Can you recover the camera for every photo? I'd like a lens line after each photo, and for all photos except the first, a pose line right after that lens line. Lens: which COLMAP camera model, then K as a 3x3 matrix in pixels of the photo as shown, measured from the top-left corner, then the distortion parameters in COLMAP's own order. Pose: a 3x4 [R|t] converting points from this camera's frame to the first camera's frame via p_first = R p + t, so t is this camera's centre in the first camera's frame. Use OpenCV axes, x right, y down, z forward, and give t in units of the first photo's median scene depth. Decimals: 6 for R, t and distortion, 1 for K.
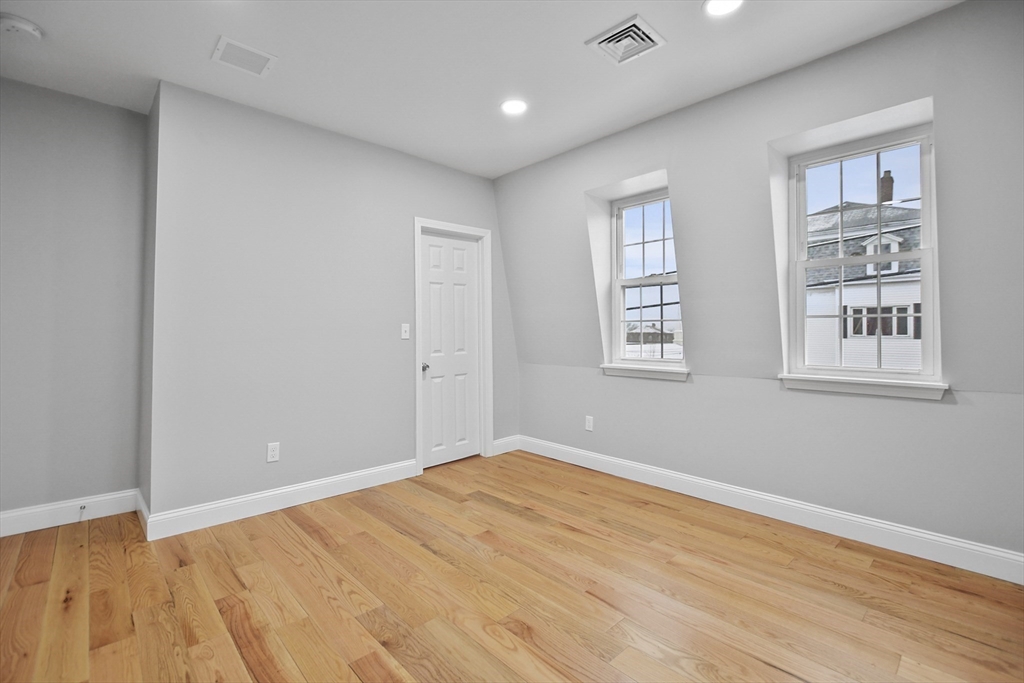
lens RADIAL K [[450.7, 0, 507.0], [0, 450.7, 341.0], [0, 0, 1]] dist [-0.004327, -0.000405]
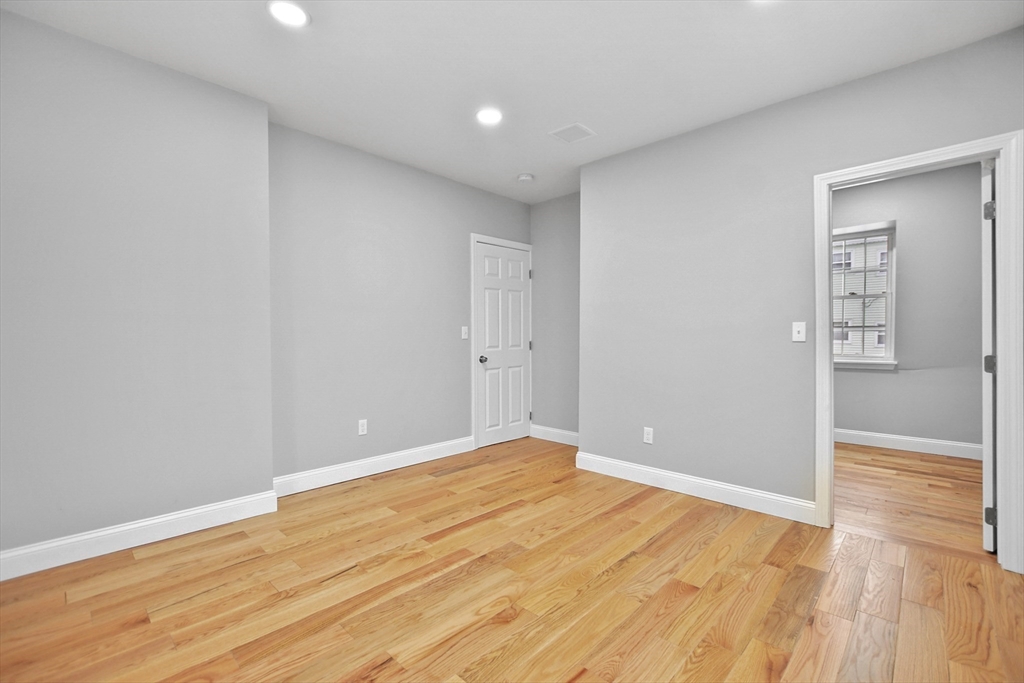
lens RADIAL K [[450.7, 0, 507.0], [0, 450.7, 341.0], [0, 0, 1]] dist [-0.004327, -0.000405]
pose [[0.053856, 0.008961, -0.998509, 0.740711], [-0.013483, 0.999875, 0.008246, -0.005654], [0.998458, 0.013019, 0.053970, 0.652162]]
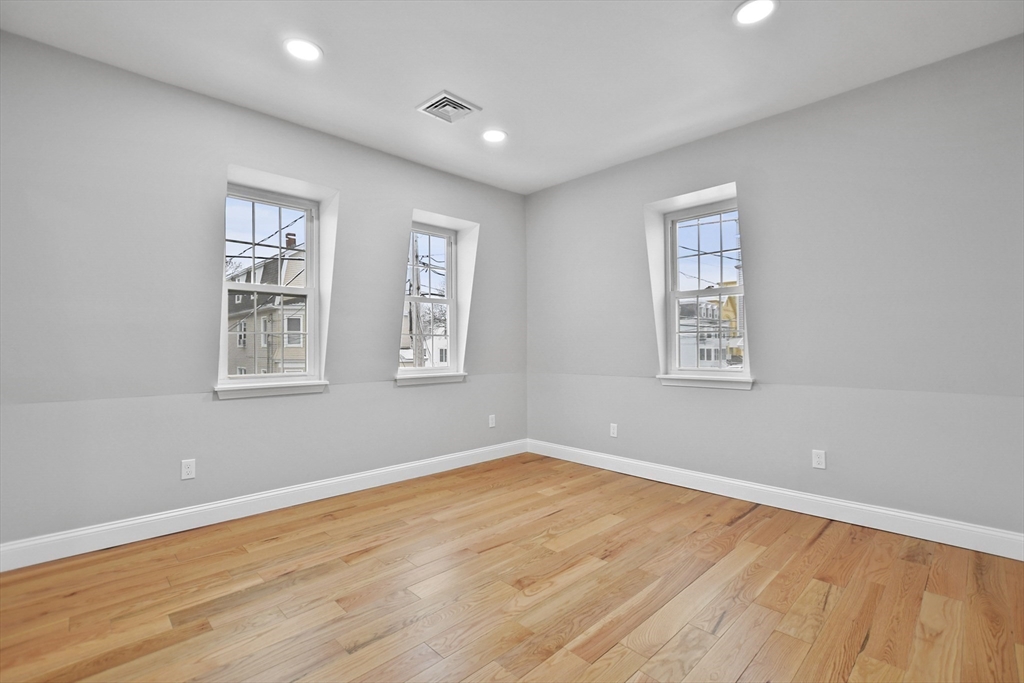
lens RADIAL K [[450.7, 0, 507.0], [0, 450.7, 341.0], [0, 0, 1]] dist [-0.004327, -0.000405]
pose [[-0.008107, 0.010999, 0.999907, -0.869128], [0.016594, 0.999803, -0.010863, -0.016396], [-0.999829, 0.016504, -0.008288, 0.736180]]
